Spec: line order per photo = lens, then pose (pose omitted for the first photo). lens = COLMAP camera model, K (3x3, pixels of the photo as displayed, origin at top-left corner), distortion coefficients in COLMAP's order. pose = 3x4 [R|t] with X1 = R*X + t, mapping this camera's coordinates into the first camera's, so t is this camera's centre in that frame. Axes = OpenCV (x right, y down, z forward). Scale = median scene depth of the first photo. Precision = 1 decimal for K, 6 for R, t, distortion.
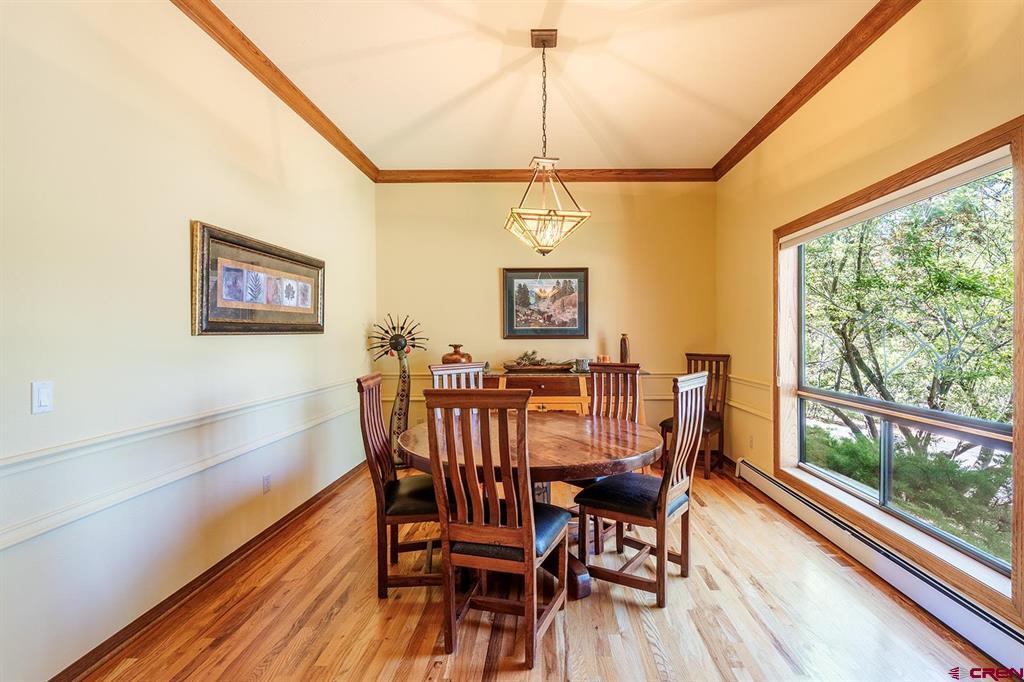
lens RADIAL K [[464.0, 0, 520.3], [0, 464.0, 340.6], [0, 0, 1]] dist [0.002775, -0.000273]
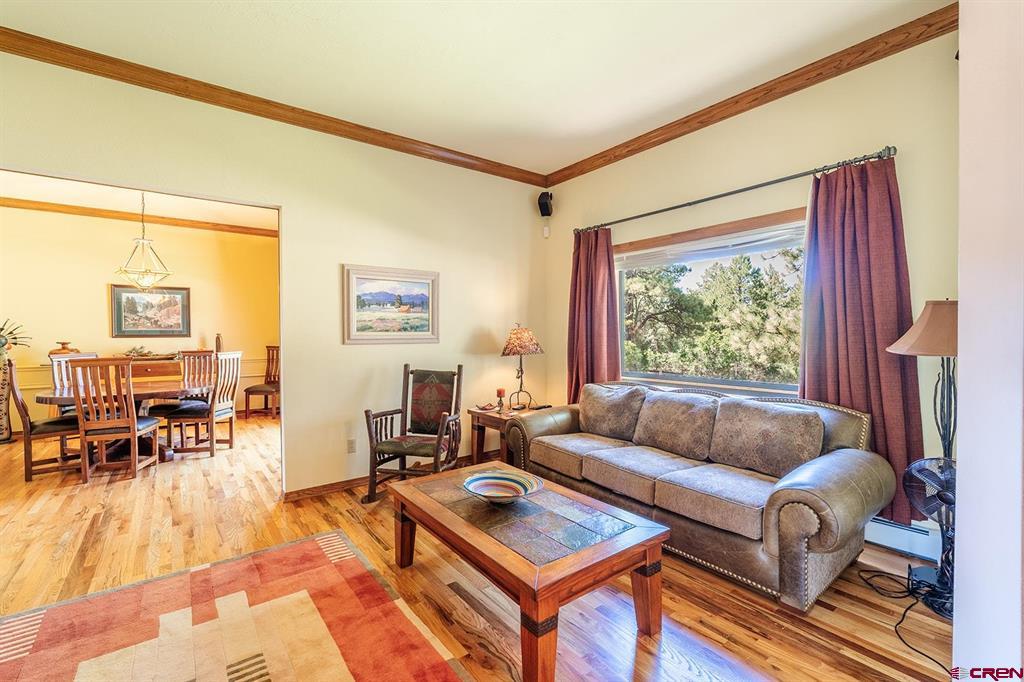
lens RADIAL K [[464.0, 0, 519.5], [0, 464.0, 340.4], [0, 0, 1]] dist [0.002775, -0.000273]
pose [[0.767871, -0.010034, 0.640525, 0.007460], [0.010005, 0.999943, 0.003671, 0.012425], [-0.640526, 0.003590, 0.767928, -0.865118]]
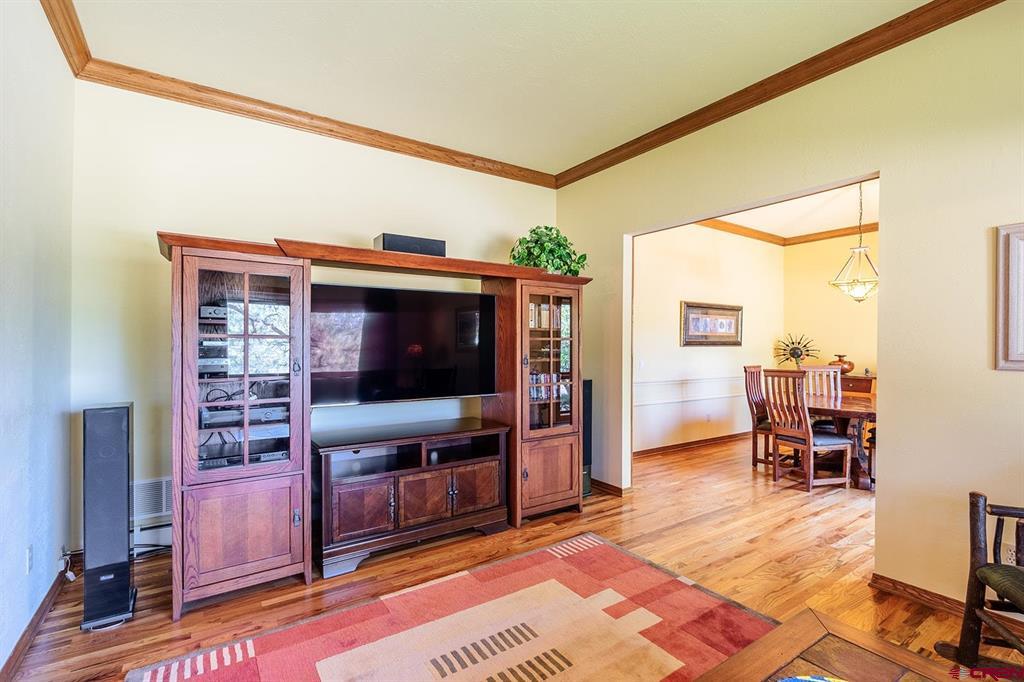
lens RADIAL K [[464.0, 0, 510.9], [0, 464.0, 345.9], [0, 0, 1]] dist [0.002775, -0.000273]
pose [[0.590417, 0.007601, -0.807063, 0.432806], [-0.018651, 0.999817, -0.004228, 0.006272], [0.806883, 0.017549, 0.590451, -0.678029]]
